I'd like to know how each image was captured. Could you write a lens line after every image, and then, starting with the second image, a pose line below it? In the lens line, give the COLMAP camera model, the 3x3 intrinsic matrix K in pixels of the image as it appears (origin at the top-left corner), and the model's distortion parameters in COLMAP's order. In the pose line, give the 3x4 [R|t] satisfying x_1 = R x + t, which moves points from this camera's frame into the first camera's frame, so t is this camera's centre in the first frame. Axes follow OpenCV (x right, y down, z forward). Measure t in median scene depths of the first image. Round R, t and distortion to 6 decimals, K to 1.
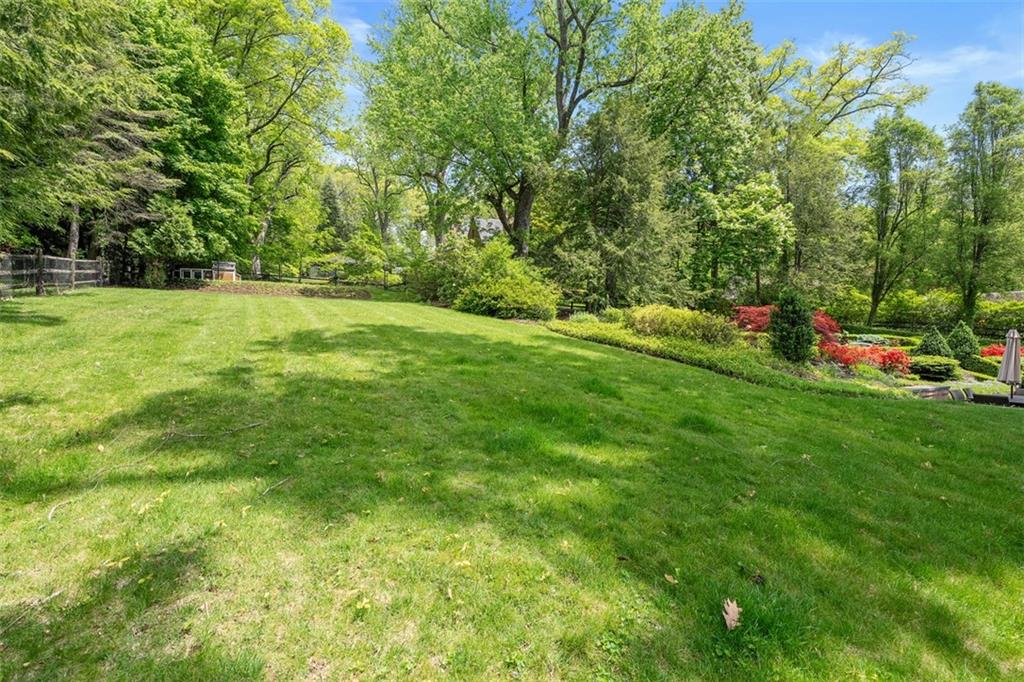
lens RADIAL K [[463.8, 0, 509.8], [0, 463.8, 338.3], [0, 0, 1]] dist [-0.001873, 0.000599]
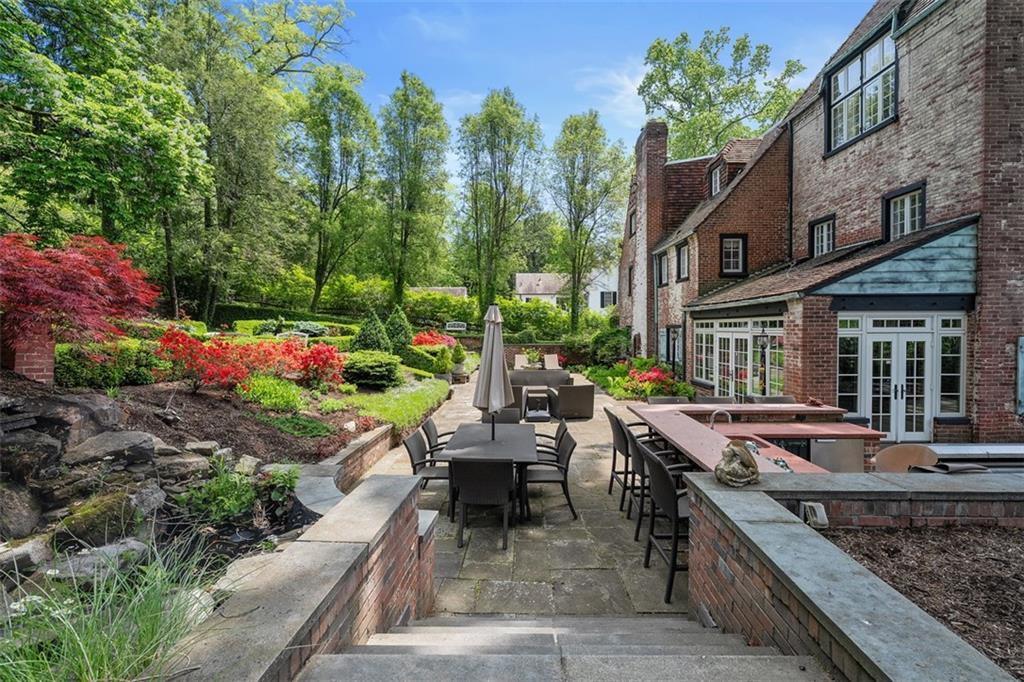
lens RADIAL K [[463.8, 0, 516.9], [0, 463.8, 335.9], [0, 0, 1]] dist [-0.001873, 0.000599]
pose [[0.500480, -0.021703, 0.865476, 0.247858], [0.006200, 0.999750, 0.021485, 0.001125], [-0.865726, -0.005387, 0.500489, 0.273600]]
